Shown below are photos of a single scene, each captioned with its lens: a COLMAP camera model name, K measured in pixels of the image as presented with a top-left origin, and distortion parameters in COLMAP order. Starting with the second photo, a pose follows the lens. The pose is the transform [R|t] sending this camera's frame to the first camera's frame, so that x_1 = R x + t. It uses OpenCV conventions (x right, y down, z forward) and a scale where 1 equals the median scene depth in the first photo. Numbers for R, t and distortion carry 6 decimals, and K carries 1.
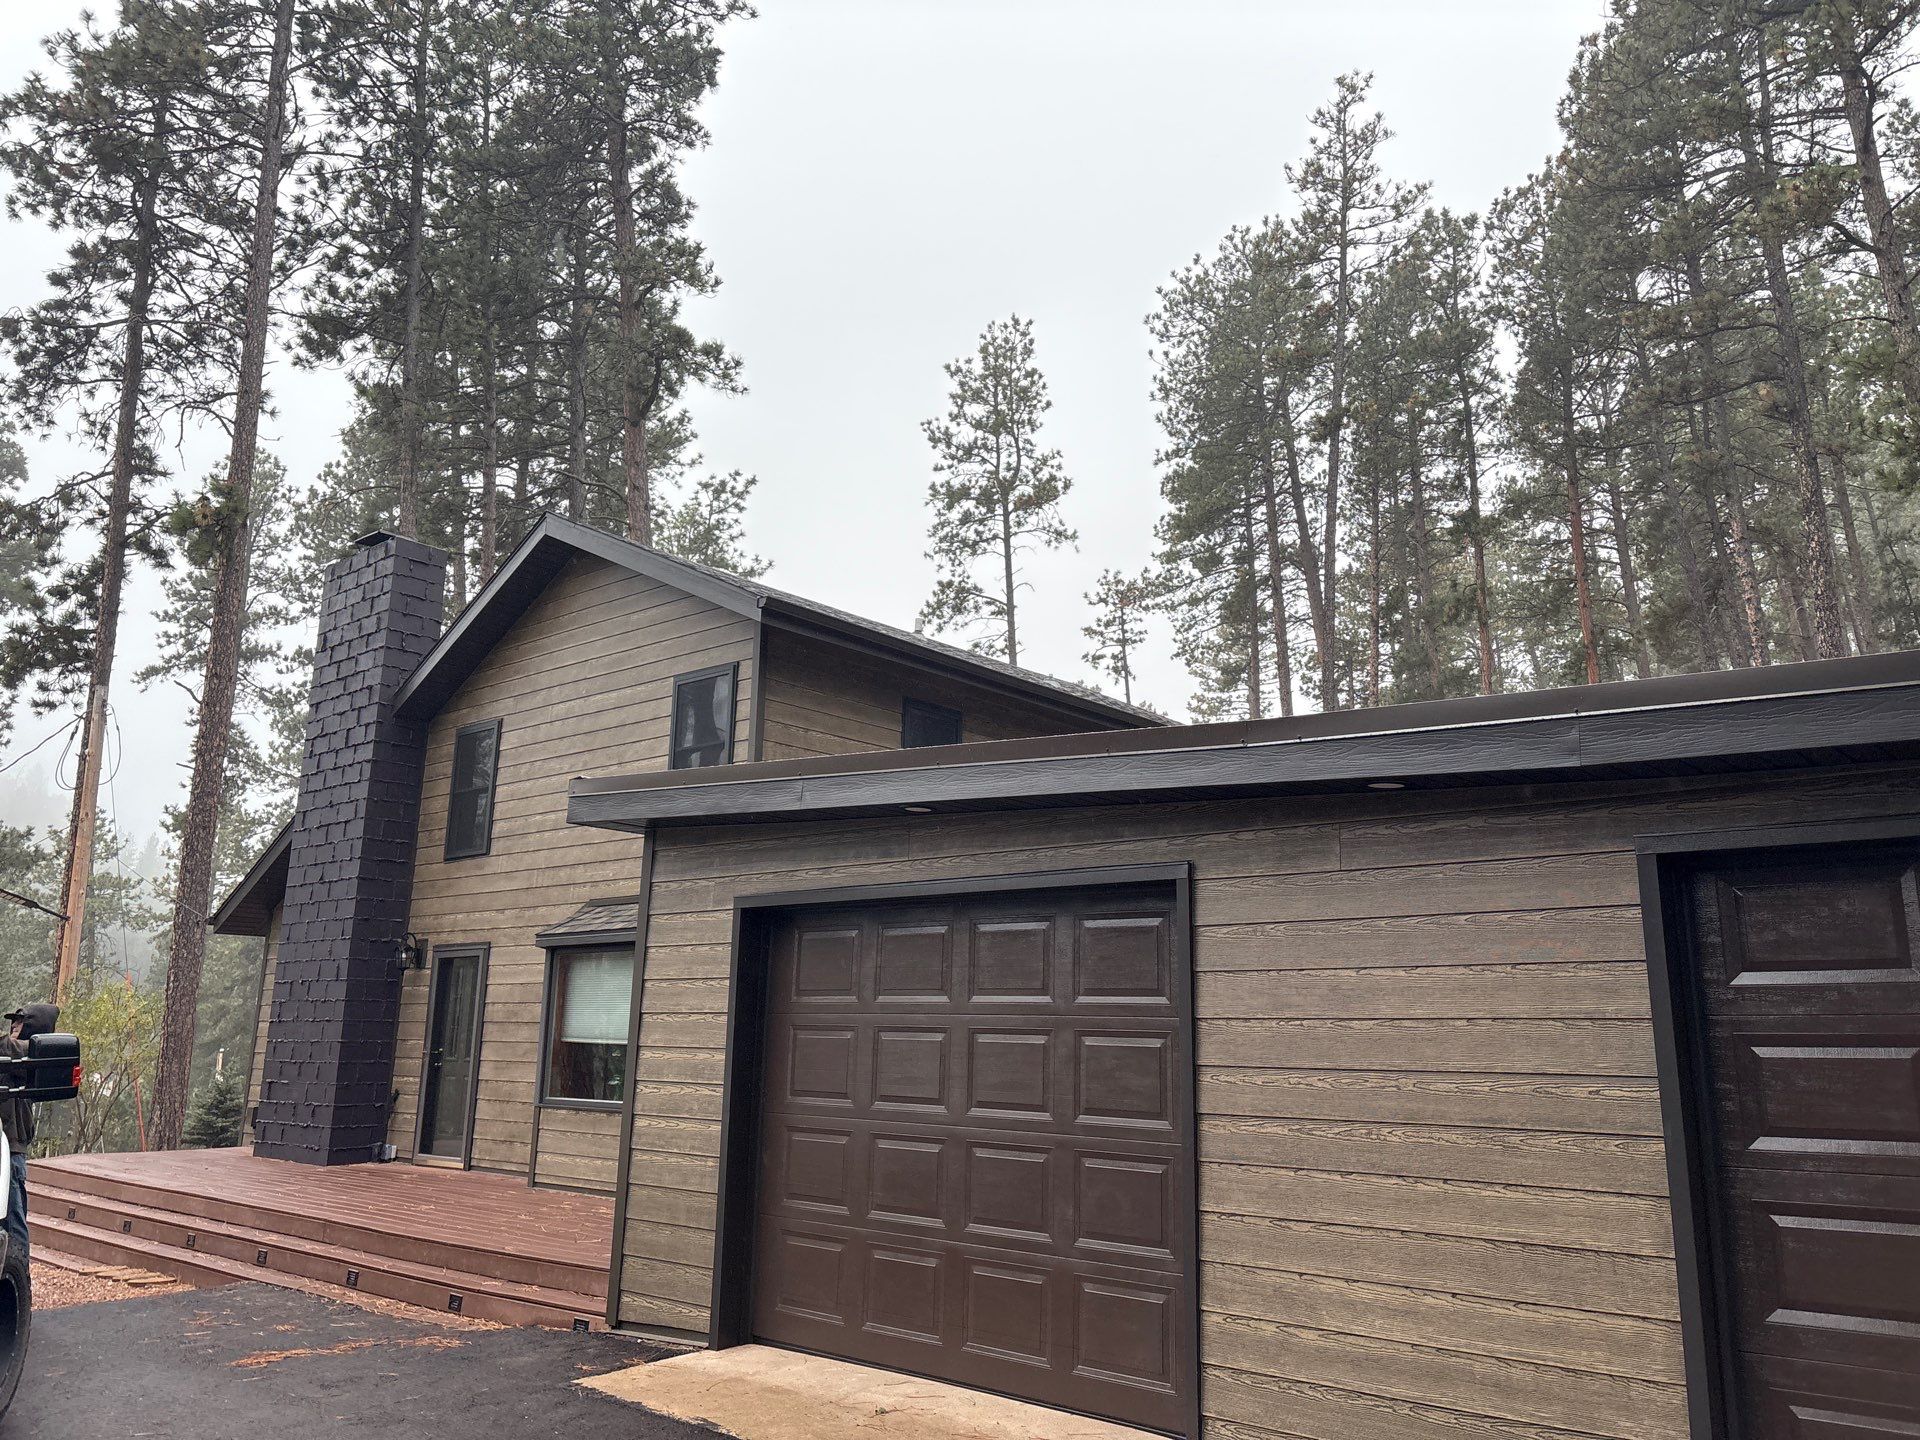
lens RADIAL K [[1432.2, 0, 960.0], [0, 1432.2, 720.0], [0, 0, 1]] dist [0.063496, -0.064282]
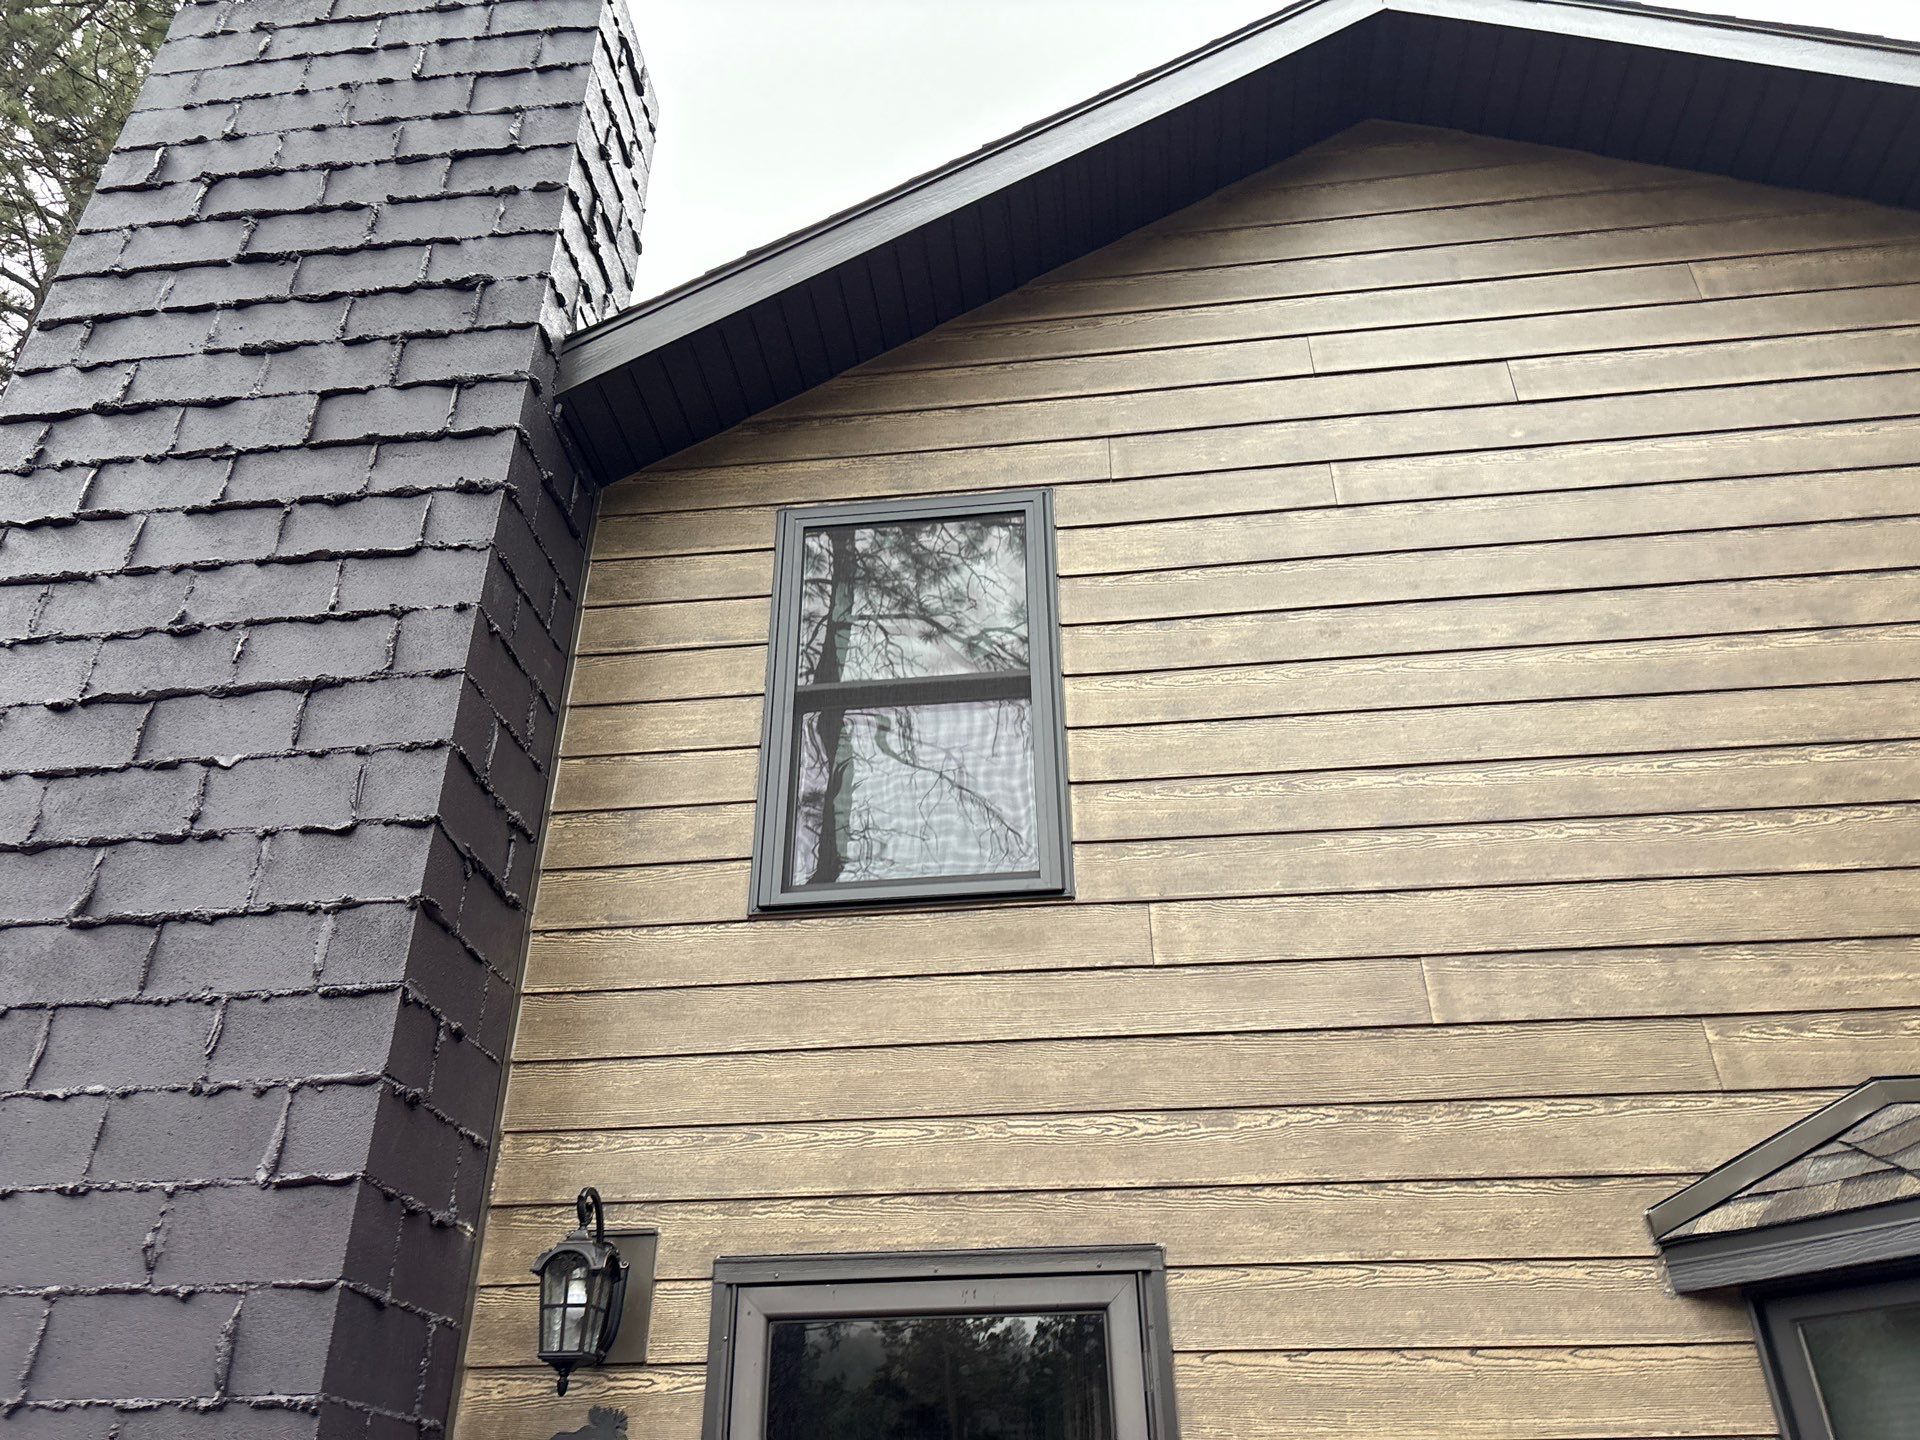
lens RADIAL K [[1432.2, 0, 960.0], [0, 1432.2, 720.0], [0, 0, 1]] dist [0.063496, -0.064282]
pose [[0.821579, 0.281751, 0.495605, -0.472404], [-0.106264, 0.929787, -0.352426, 0.154437], [-0.560104, 0.236880, 0.793833, 0.782479]]
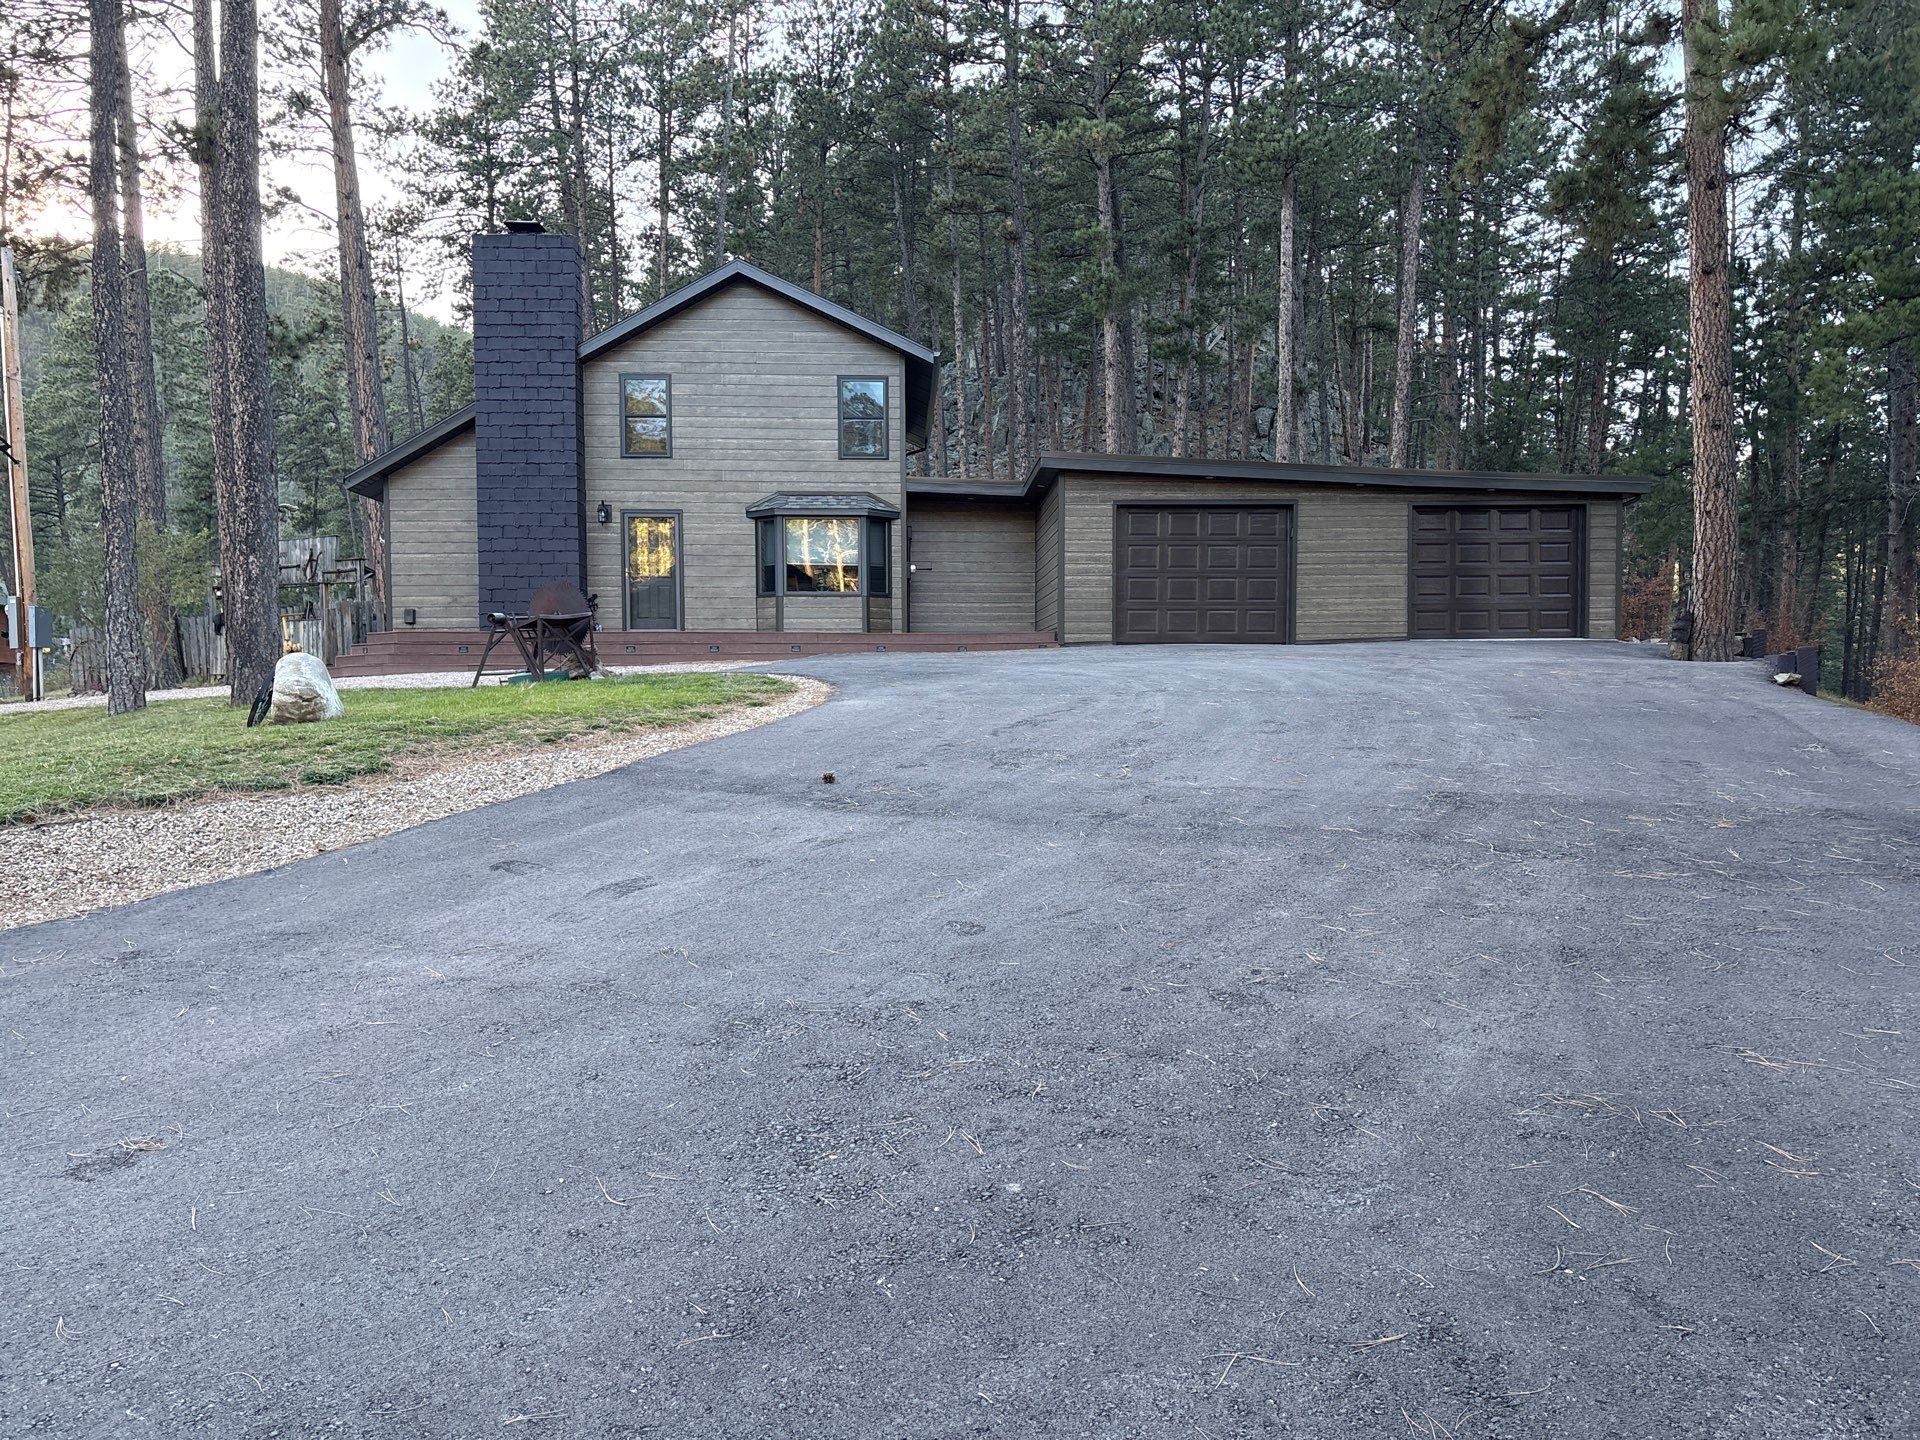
lens RADIAL K [[1432.2, 0, 960.0], [0, 1432.2, 720.0], [0, 0, 1]] dist [0.063496, -0.064282]
pose [[0.742494, -0.029273, 0.669212, -1.191250], [-0.135471, 0.971838, 0.192817, 0.021090], [-0.656010, -0.233824, 0.717619, -0.493190]]
